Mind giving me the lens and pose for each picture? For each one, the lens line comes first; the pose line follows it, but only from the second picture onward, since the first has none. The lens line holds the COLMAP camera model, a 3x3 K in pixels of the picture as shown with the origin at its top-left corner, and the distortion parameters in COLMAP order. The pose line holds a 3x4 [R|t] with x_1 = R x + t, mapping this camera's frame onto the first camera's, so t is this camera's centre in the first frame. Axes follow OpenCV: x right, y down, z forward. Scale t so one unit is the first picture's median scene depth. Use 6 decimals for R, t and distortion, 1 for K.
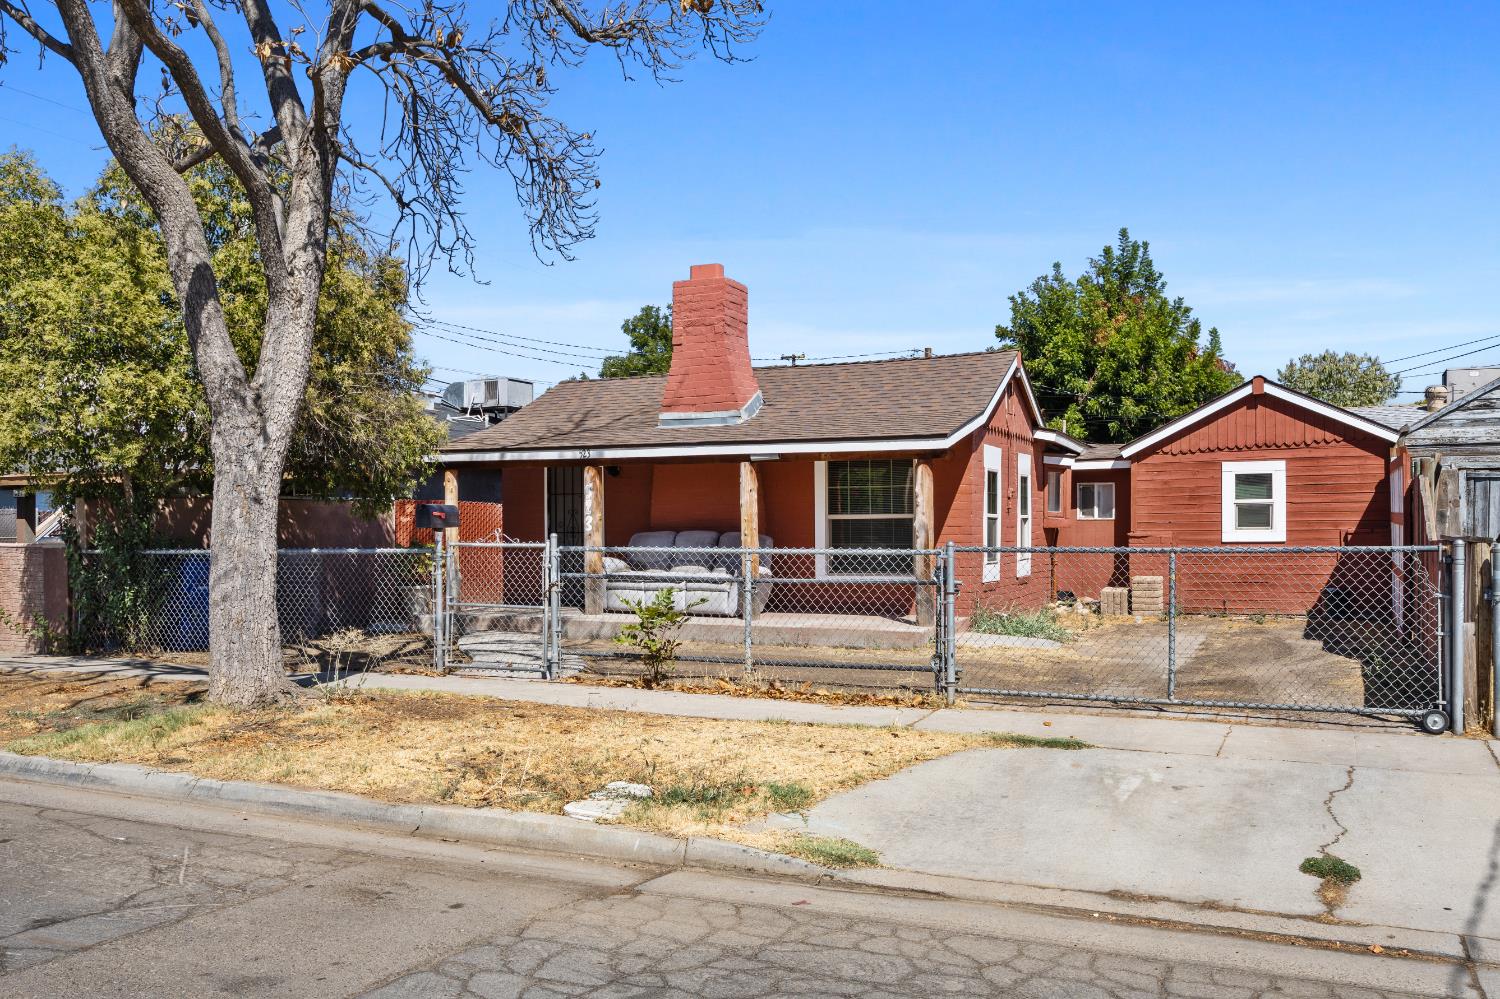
lens RADIAL K [[1159.8, 0, 759.0], [0, 1159.8, 549.3], [0, 0, 1]] dist [-0.005641, -0.000601]
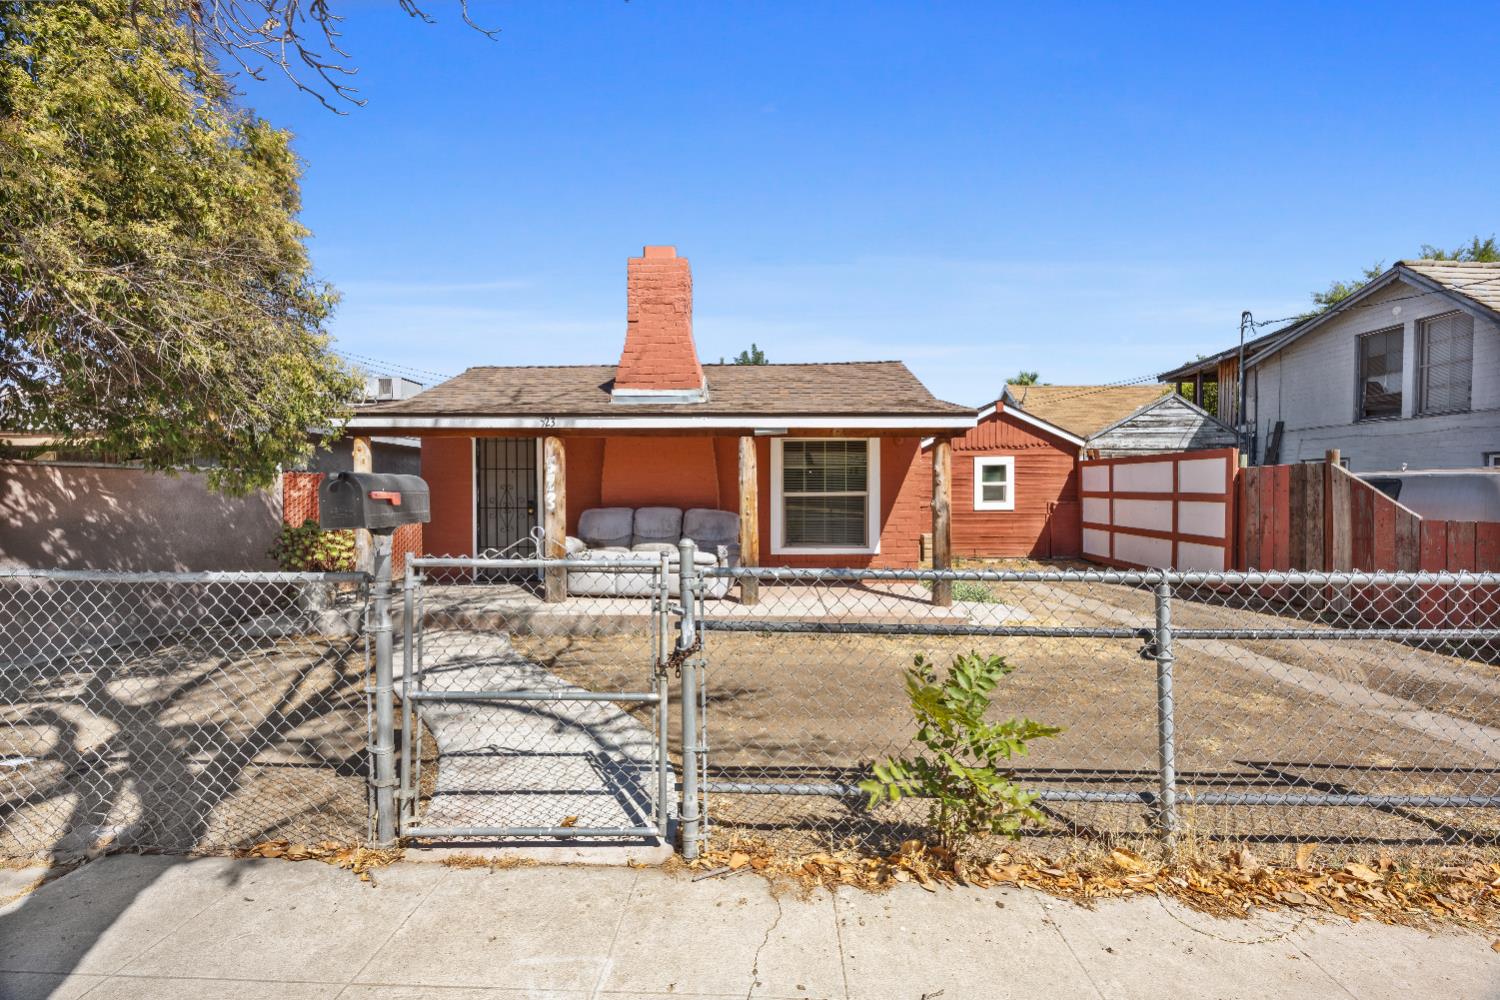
lens RADIAL K [[546.7, 0, 742.9], [0, 546.7, 497.0], [0, 0, 1]] dist [0.000395, -0.000052]
pose [[0.926614, 0.000185, 0.376015, -0.163510], [0.005358, 0.999892, -0.013697, -0.018427], [-0.375977, 0.014707, 0.926512, 0.542467]]
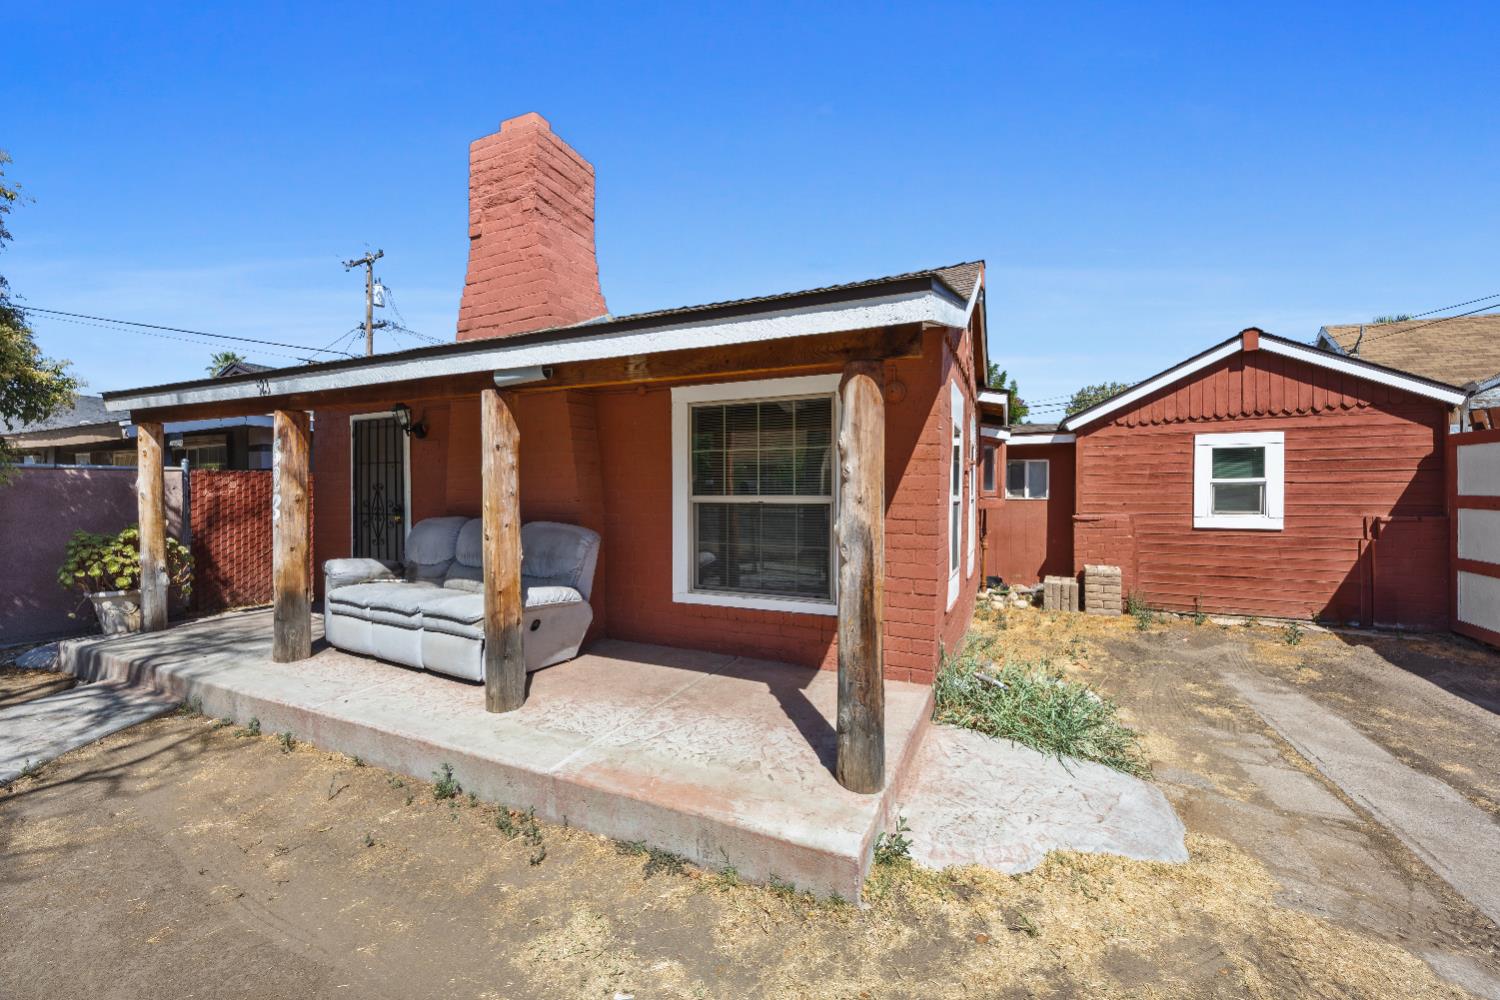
lens RADIAL K [[561.5, 0, 755.3], [0, 561.5, 497.6], [0, 0, 1]] dist [-0.001358, -0.000192]
pose [[0.999959, 0.007827, 0.004478, 0.090971], [-0.007767, 0.999883, -0.013211, -0.024768], [-0.004581, 0.013176, 0.999903, 0.695620]]
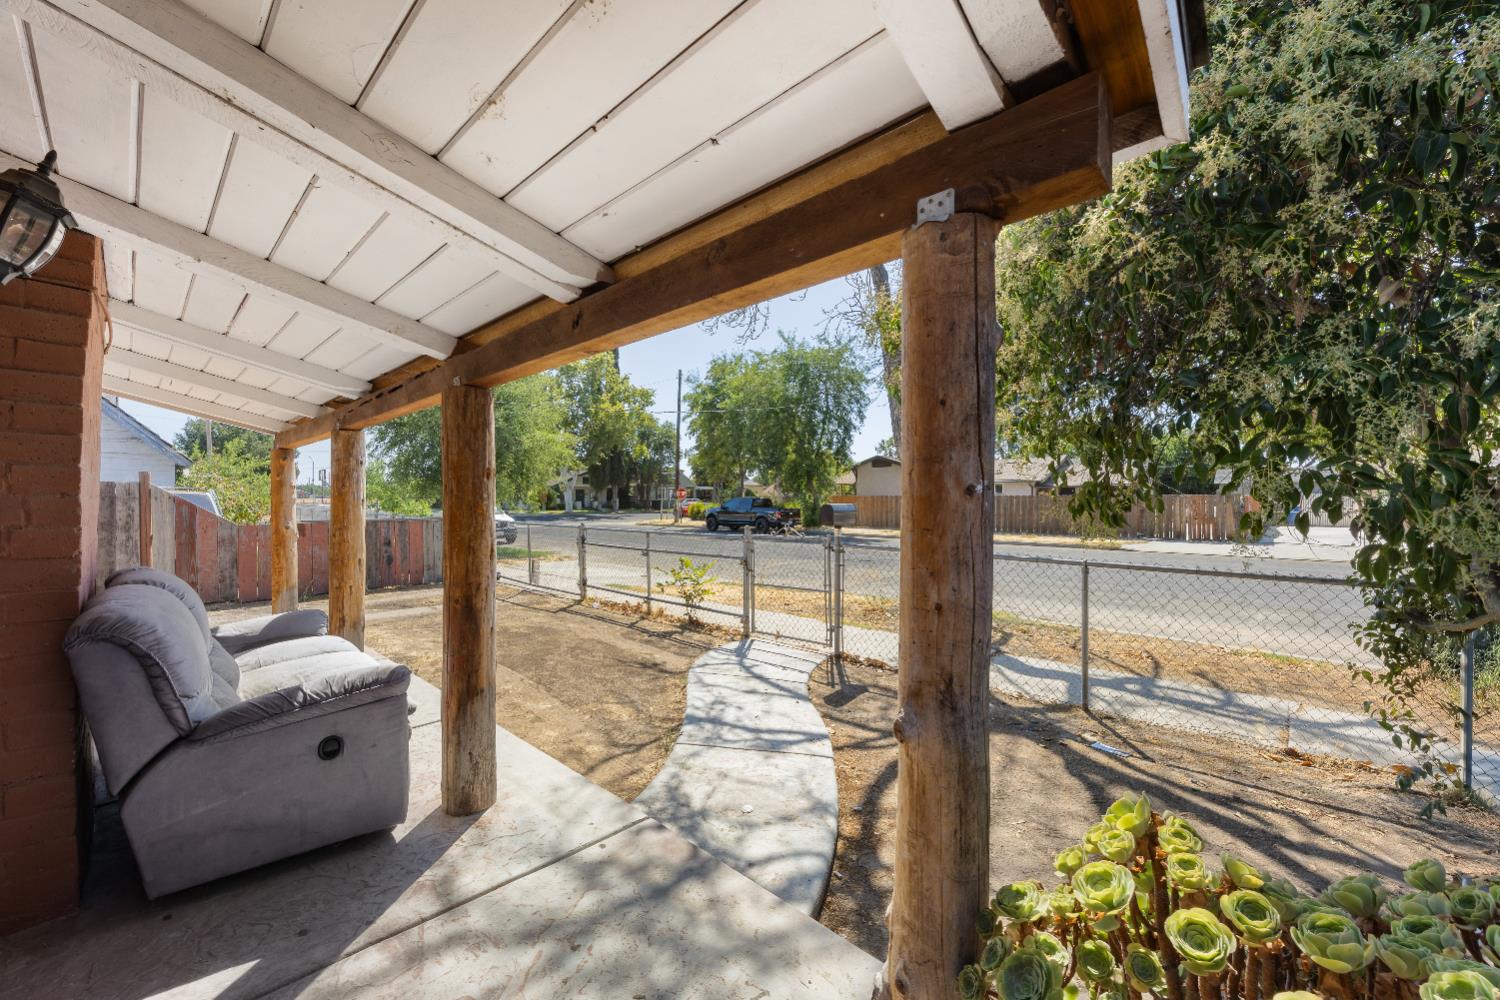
lens RADIAL K [[587.4, 0, 766.5], [0, 587.4, 498.7], [0, 0, 1]] dist [-0.000879, 0.000044]
pose [[-0.950895, 0.004103, 0.309486, -0.275427], [0.009720, 0.999815, 0.016613, -0.037261], [-0.309361, 0.018805, -0.950759, 1.114804]]
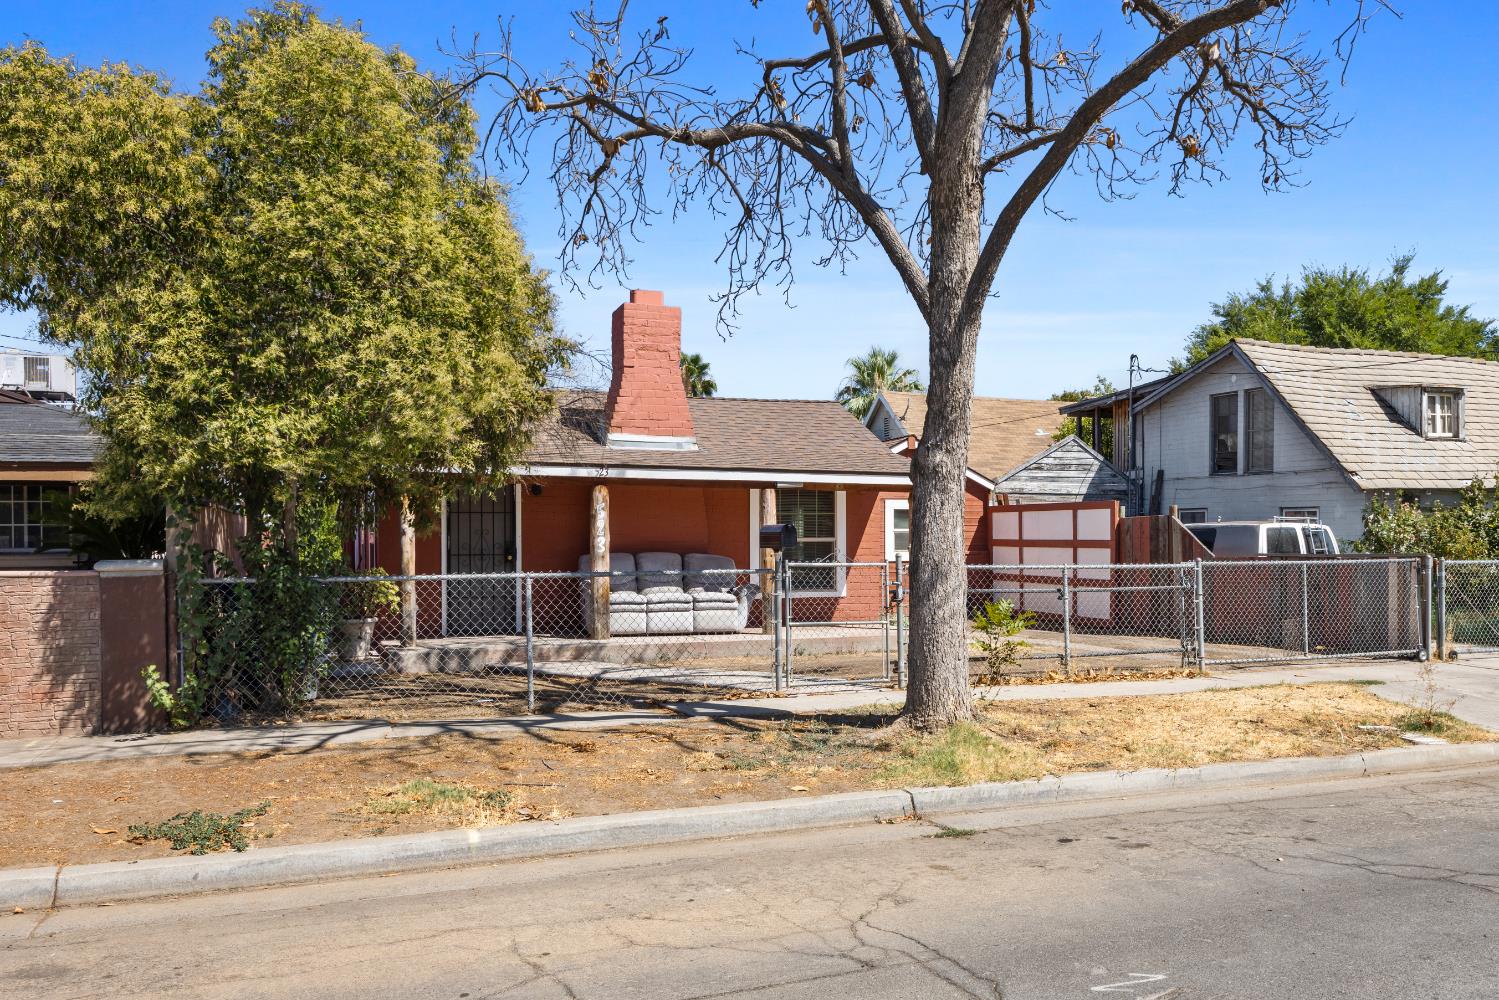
lens RADIAL K [[1159.1, 0, 758.5], [0, 1159.1, 549.7], [0, 0, 1]] dist [-0.005641, -0.000601]
pose [[0.709548, 0.001302, 0.704656, -0.708387], [0.014793, 0.999750, -0.016743, -0.000326], [-0.704502, 0.022304, 0.709351, 0.223352]]
